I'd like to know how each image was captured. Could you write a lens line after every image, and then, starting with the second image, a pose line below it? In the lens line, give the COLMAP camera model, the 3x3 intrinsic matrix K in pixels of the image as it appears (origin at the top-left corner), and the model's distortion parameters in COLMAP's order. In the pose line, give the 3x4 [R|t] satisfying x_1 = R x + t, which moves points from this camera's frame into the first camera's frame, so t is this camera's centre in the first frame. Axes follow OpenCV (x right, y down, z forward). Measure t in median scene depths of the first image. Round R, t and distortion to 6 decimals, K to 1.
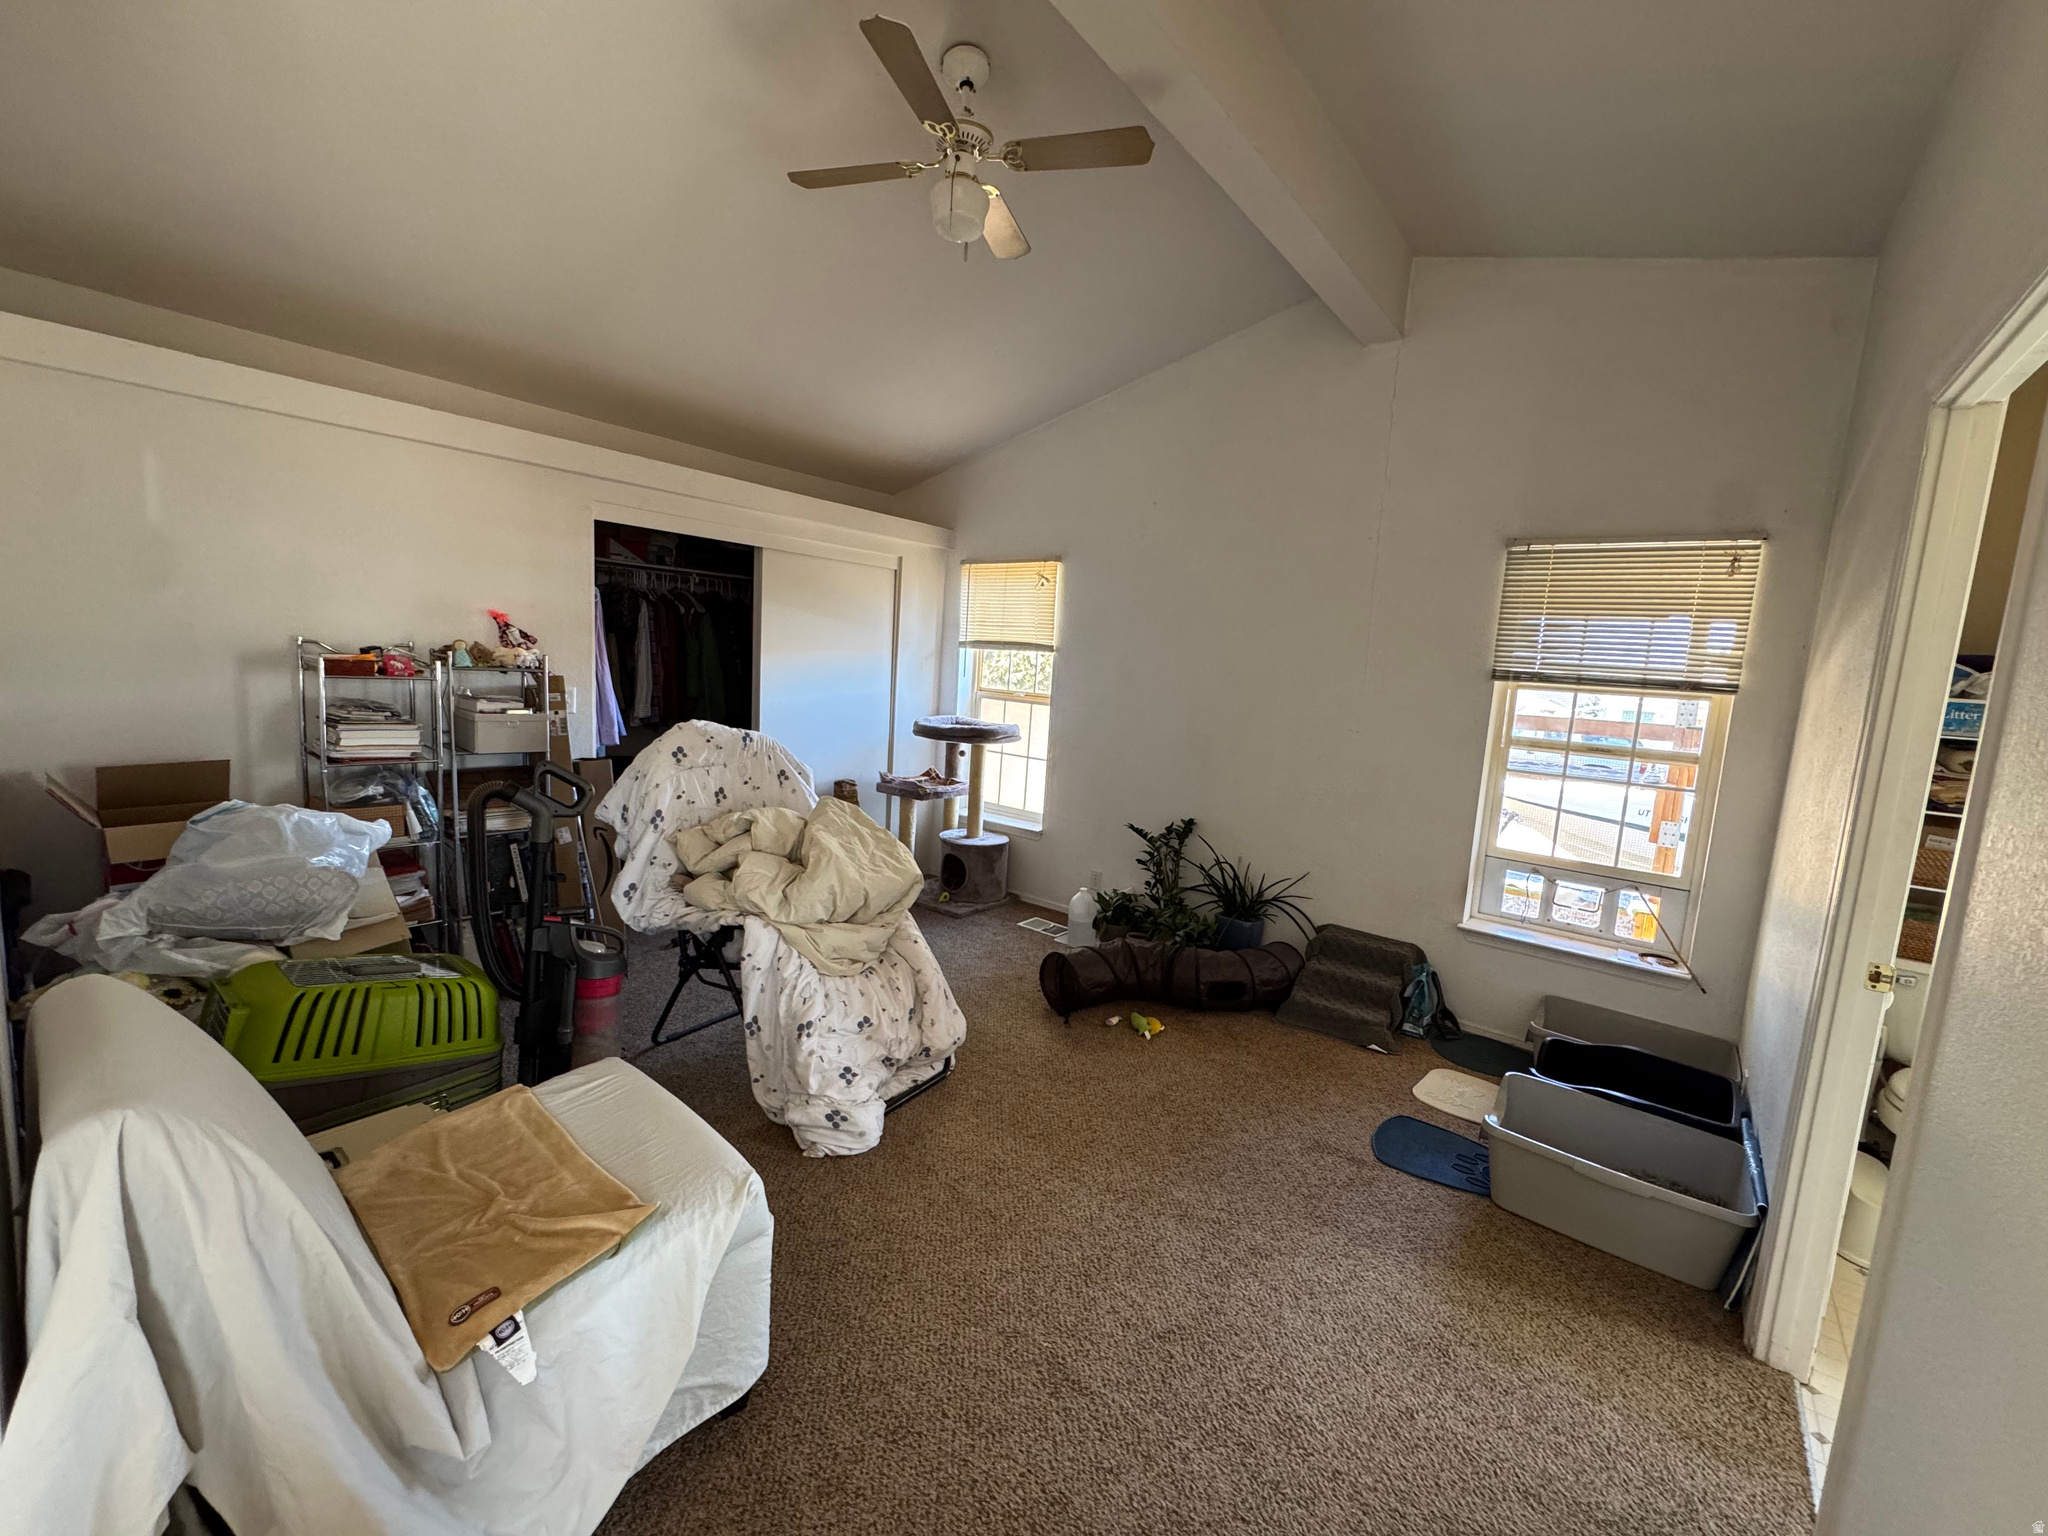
lens RADIAL K [[819.3, 0, 1032.8], [0, 819.3, 768.2], [0, 0, 1]] dist [-0.003550, 0.000301]
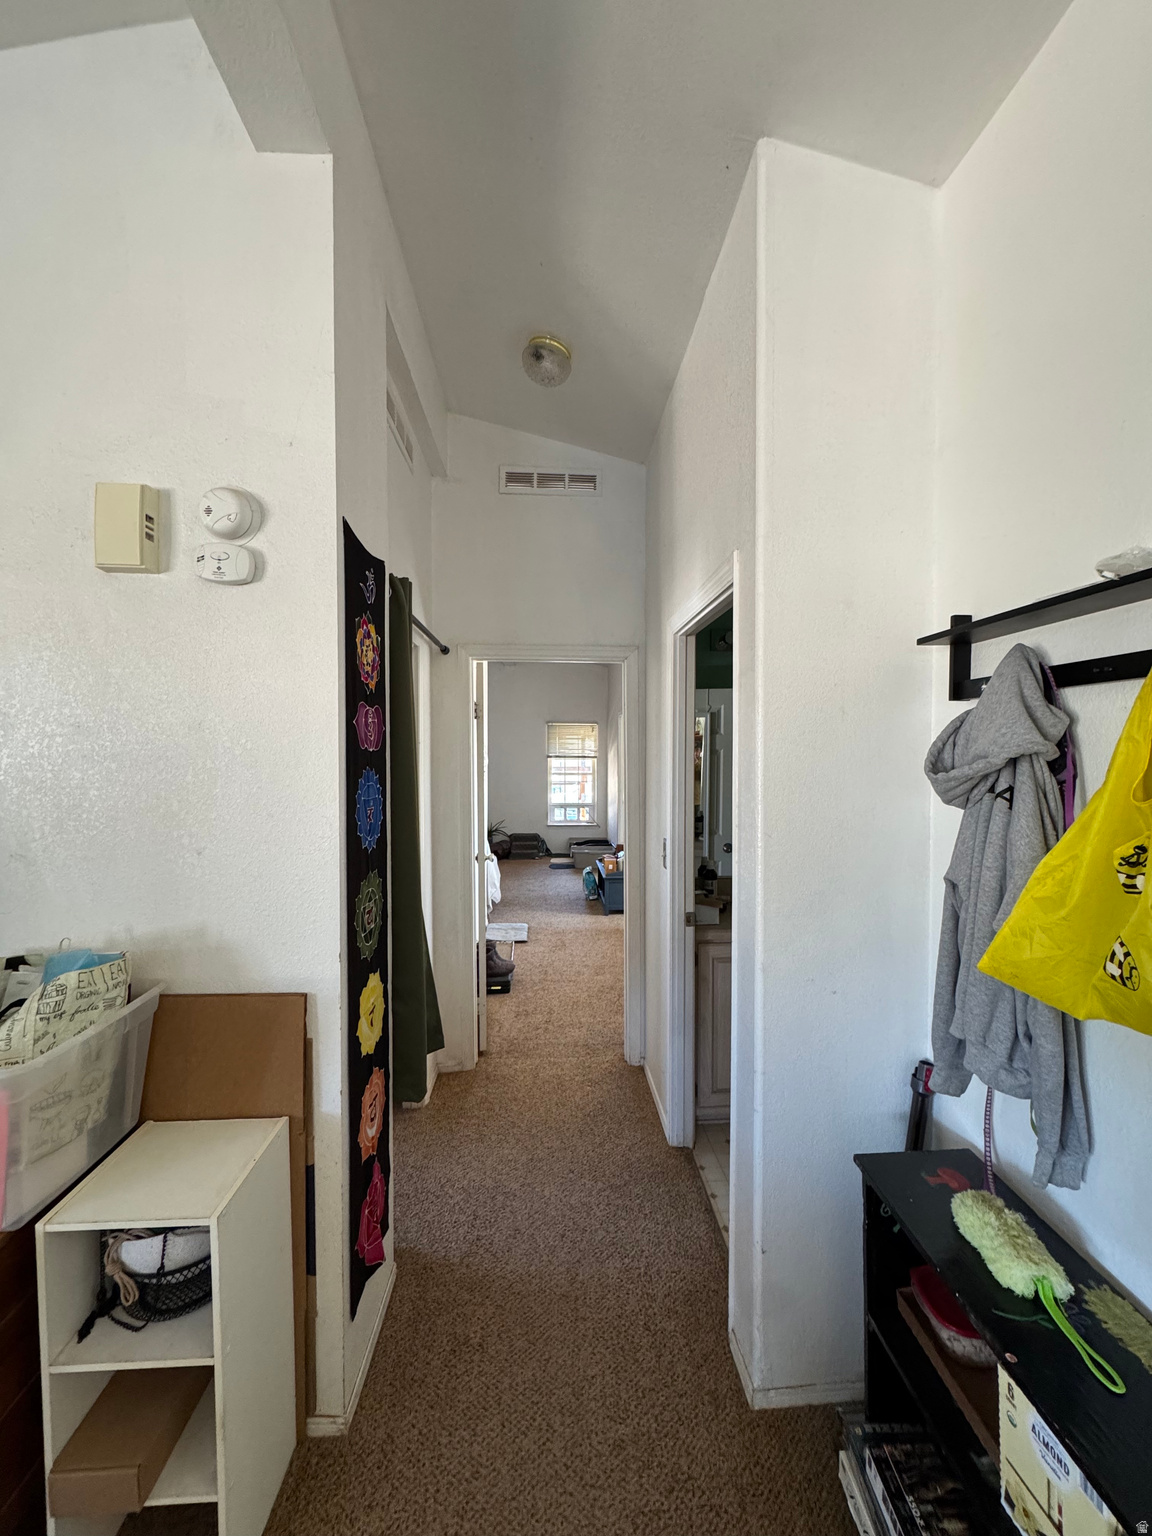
lens RADIAL K [[614.5, 0, 577.6], [0, 614.5, 767.1], [0, 0, 1]] dist [-0.003550, 0.000301]
pose [[0.748061, -0.079251, 0.658881, -1.232101], [0.129057, 0.991261, -0.027295, 0.030191], [-0.650960, 0.105452, 0.751752, -1.246255]]
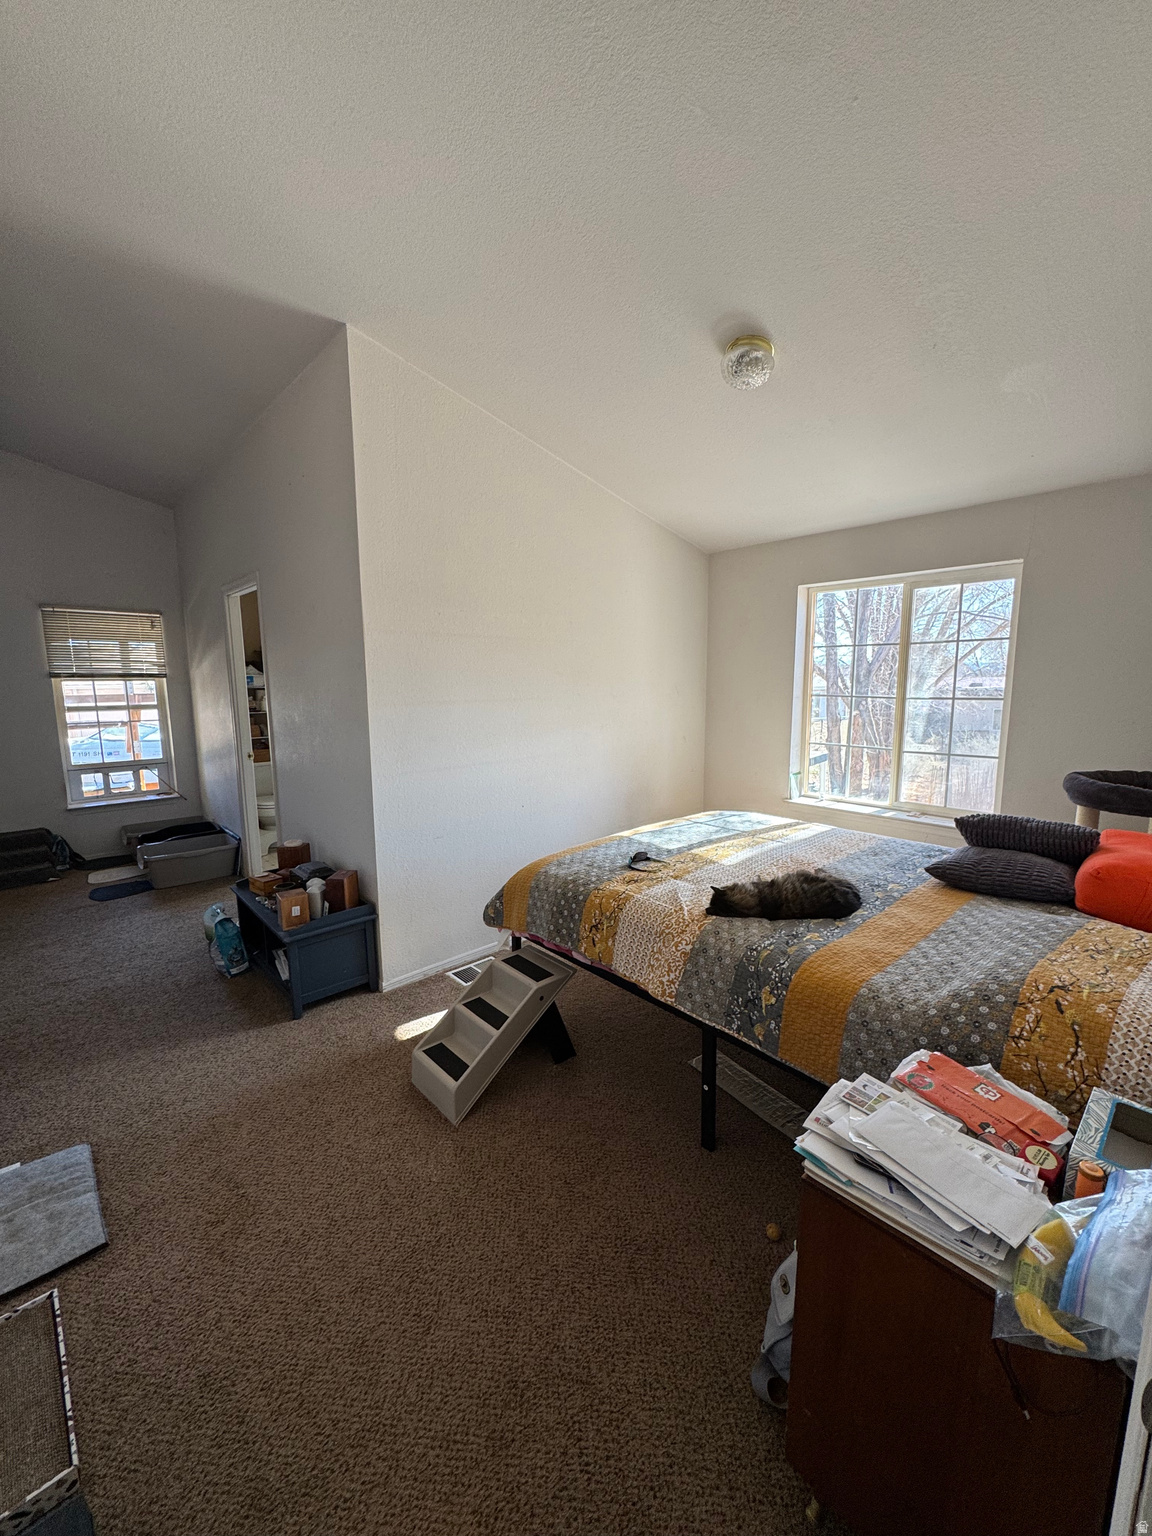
lens RADIAL K [[614.5, 0, 577.1], [0, 614.5, 764.2], [0, 0, 1]] dist [-0.003550, 0.000301]
pose [[0.160856, -0.204187, 0.965626, -0.673130], [0.139925, 0.973202, 0.182480, -0.001110], [-0.977009, 0.105763, 0.185116, -0.449034]]
